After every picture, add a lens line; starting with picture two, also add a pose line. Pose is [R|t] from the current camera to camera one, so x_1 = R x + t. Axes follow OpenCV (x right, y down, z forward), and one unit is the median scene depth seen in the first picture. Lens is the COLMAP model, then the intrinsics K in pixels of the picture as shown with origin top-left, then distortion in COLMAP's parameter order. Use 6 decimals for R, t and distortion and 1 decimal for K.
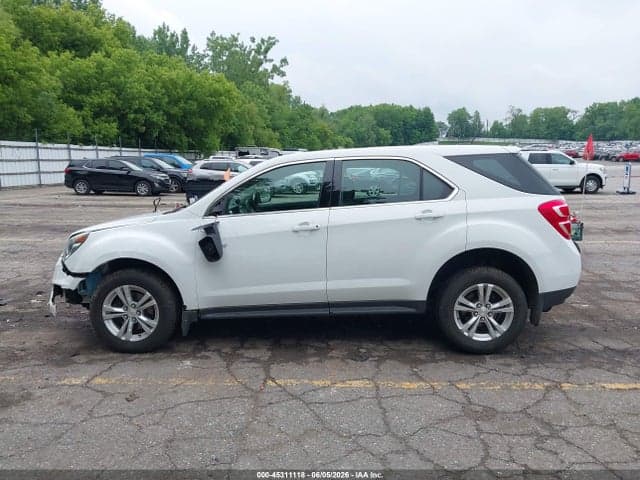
lens RADIAL K [[502.7, 0, 325.4], [0, 502.7, 238.7], [0, 0, 1]] dist [0.012369, -0.011654]
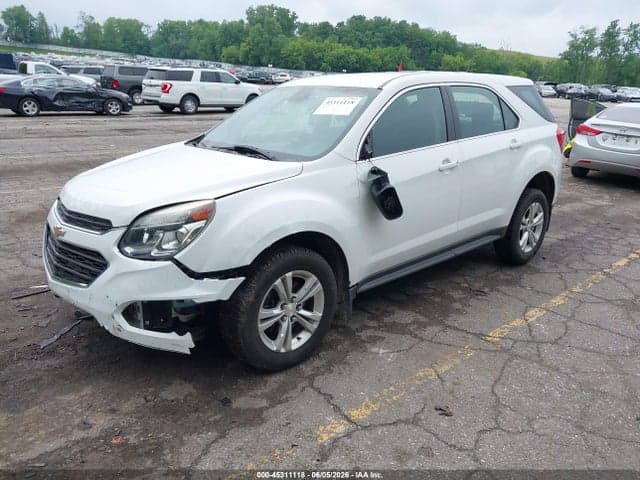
lens RADIAL K [[502.7, 0, 325.4], [0, 502.7, 238.7], [0, 0, 1]] dist [0.012369, -0.011654]
pose [[0.710783, -0.172479, 0.681937, -0.806147], [0.061222, 0.980962, 0.184299, -0.070427], [-0.700742, -0.089247, 0.707810, 0.505265]]
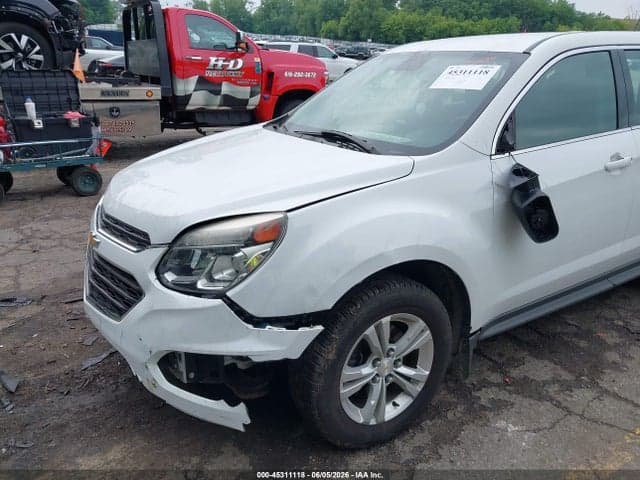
lens RADIAL K [[505.4, 0, 322.2], [0, 505.4, 242.9], [0, 0, 1]] dist [0.005915, -0.010284]
pose [[0.830992, -0.162647, 0.531975, -0.684873], [0.047765, 0.973632, 0.223067, -0.081546], [-0.554230, -0.159957, 0.816850, 0.664648]]
